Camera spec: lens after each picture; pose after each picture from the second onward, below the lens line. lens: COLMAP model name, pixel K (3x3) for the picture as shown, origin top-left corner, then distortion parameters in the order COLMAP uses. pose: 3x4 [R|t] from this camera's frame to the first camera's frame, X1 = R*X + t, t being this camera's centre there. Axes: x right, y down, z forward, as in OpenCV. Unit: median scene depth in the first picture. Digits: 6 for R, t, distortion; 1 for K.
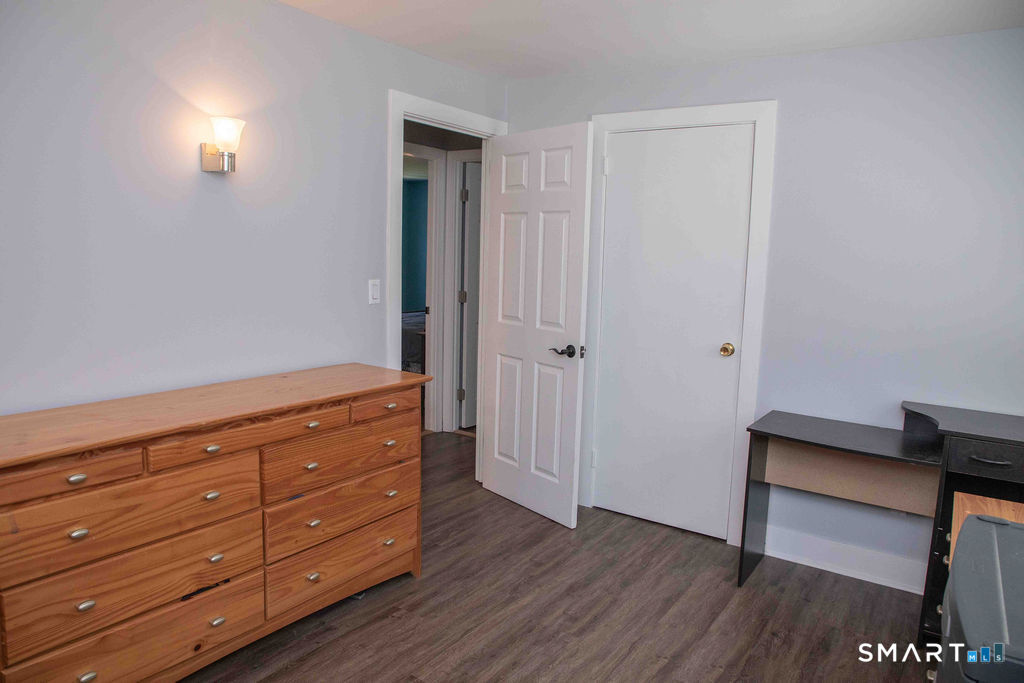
lens RADIAL K [[708.2, 0, 515.0], [0, 708.2, 328.4], [0, 0, 1]] dist [-0.070265, 0.030867]
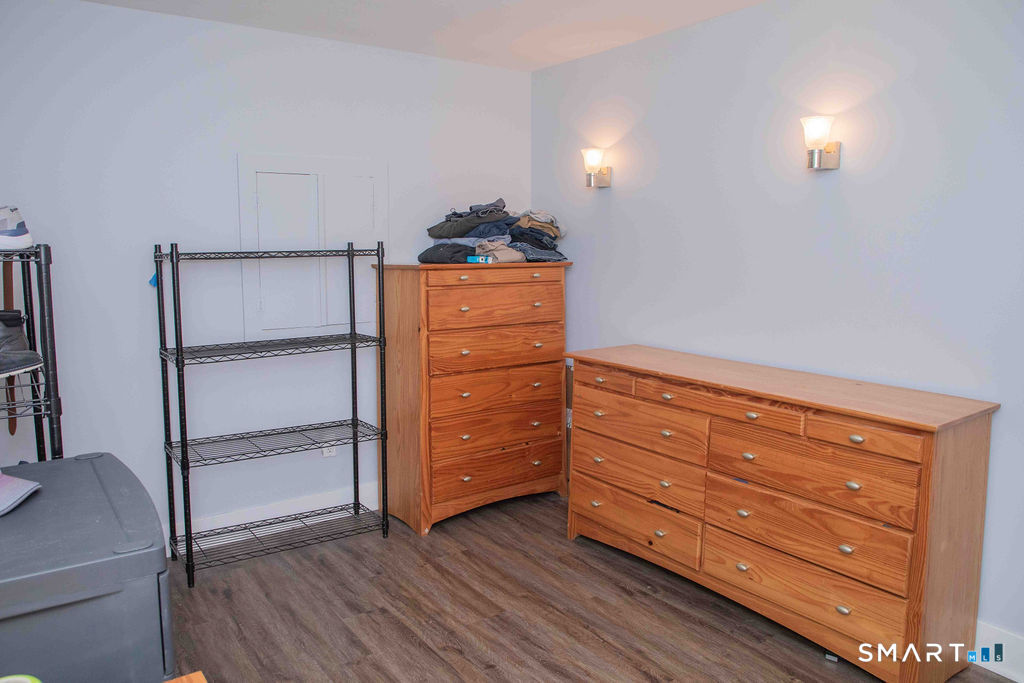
lens RADIAL K [[736.0, 0, 511.0], [0, 736.0, 325.6], [0, 0, 1]] dist [-0.039063, 0.004650]
pose [[-0.350276, 0.068445, -0.934143, 0.808749], [-0.123275, 0.985282, 0.118417, -0.070509], [0.928499, 0.156635, -0.336683, 1.027907]]
